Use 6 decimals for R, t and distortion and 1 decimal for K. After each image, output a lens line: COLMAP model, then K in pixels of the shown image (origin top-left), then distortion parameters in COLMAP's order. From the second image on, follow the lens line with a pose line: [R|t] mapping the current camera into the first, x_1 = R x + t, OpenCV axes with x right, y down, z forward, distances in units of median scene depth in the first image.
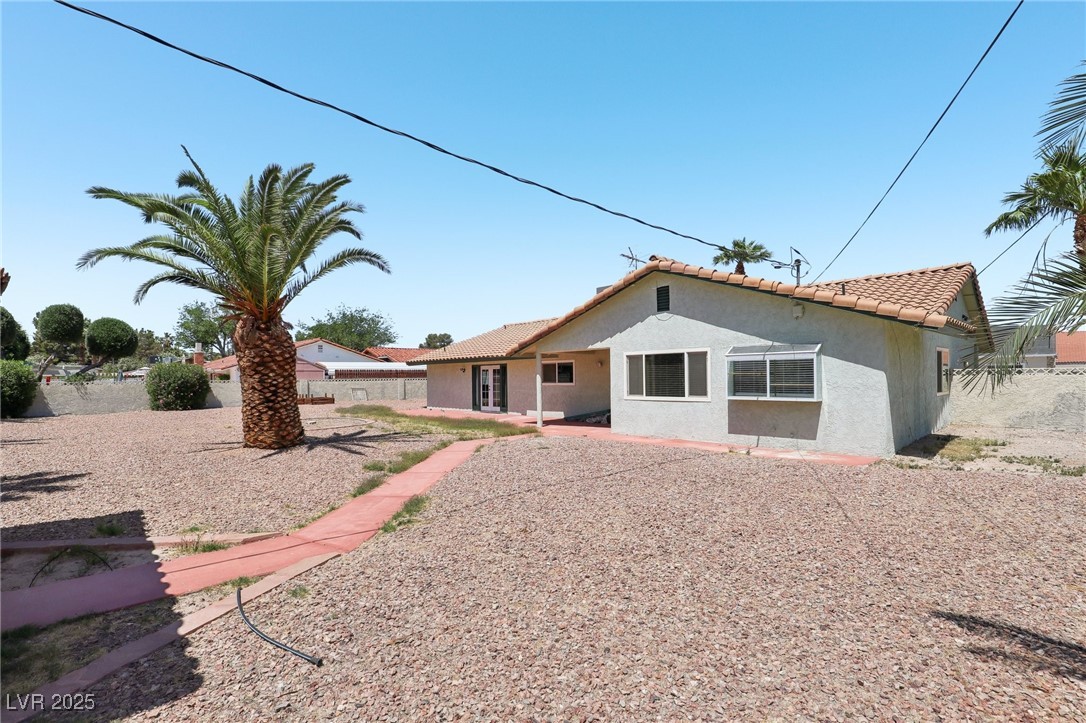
lens RADIAL K [[505.7, 0, 543.0], [0, 505.7, 361.5], [0, 0, 1]] dist [-0.030848, 0.000841]
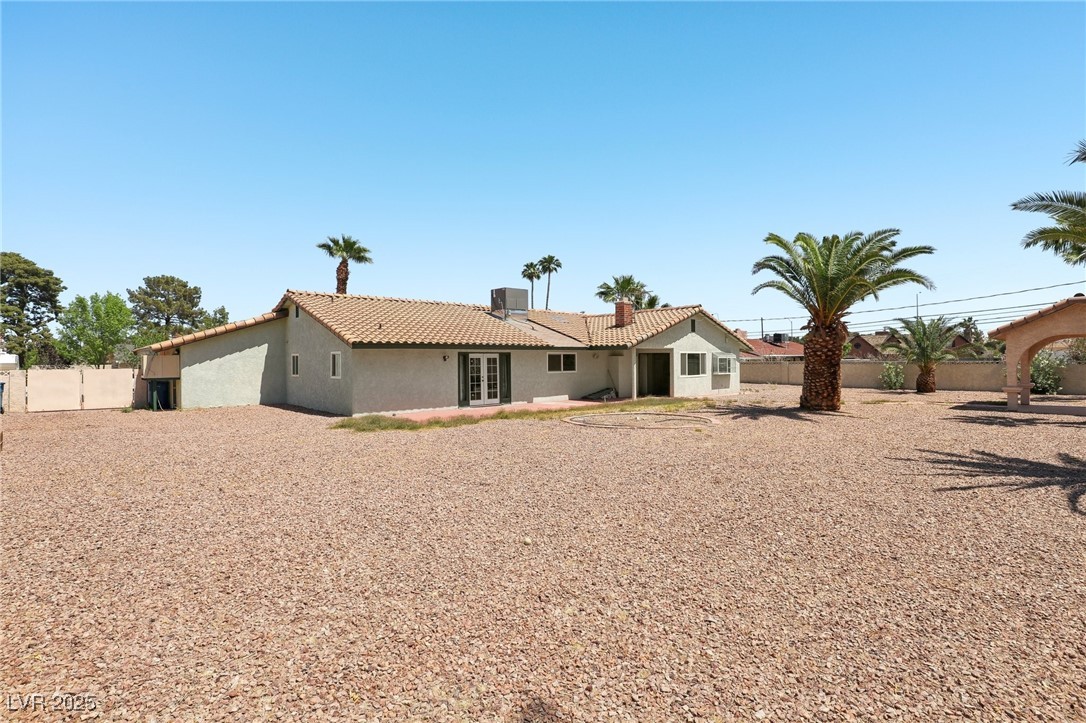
lens RADIAL K [[508.5, 0, 535.7], [0, 508.5, 359.2], [0, 0, 1]] dist [0.000822, 0.000829]
pose [[0.029094, 0.017047, 0.999431, -1.662888], [-0.021675, 0.999630, -0.016419, 0.050132], [-0.999342, -0.021185, 0.029452, 1.458326]]
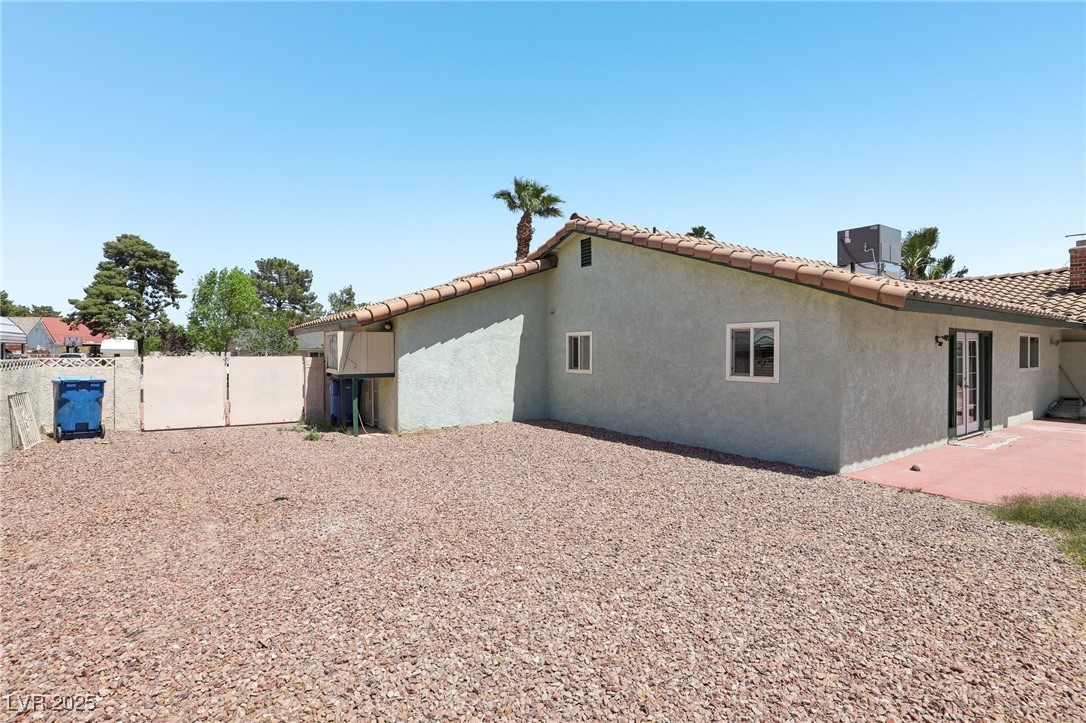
lens RADIAL K [[513.4, 0, 559.0], [0, 513.4, 357.3], [0, 0, 1]] dist [0.001914, -0.013785]
pose [[0.134427, 0.004542, 0.990913, -1.001677], [-0.031022, 0.999519, -0.000373, 0.067703], [-0.990438, -0.030690, 0.134503, 2.149411]]
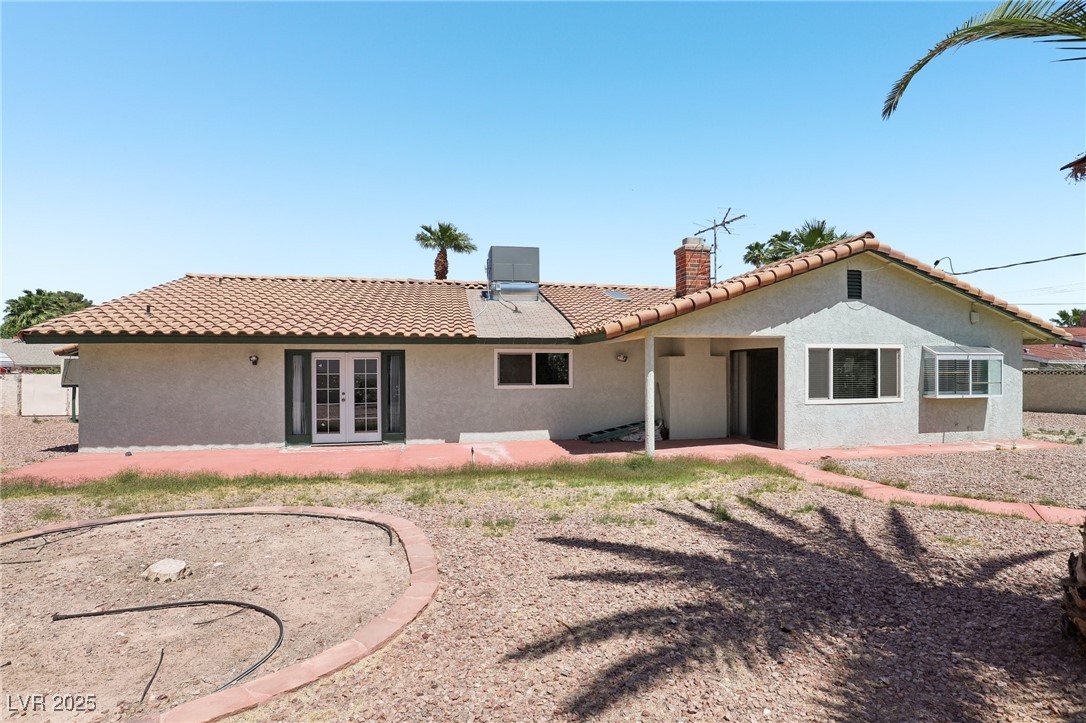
lens RADIAL K [[505.7, 0, 543.0], [0, 505.7, 361.5], [0, 0, 1]] dist [-0.030848, 0.000841]
pose [[0.529384, 0.026022, 0.847983, -0.709304], [-0.027692, 0.999527, -0.013385, 0.030464], [-0.847930, -0.016397, 0.529854, 0.933885]]
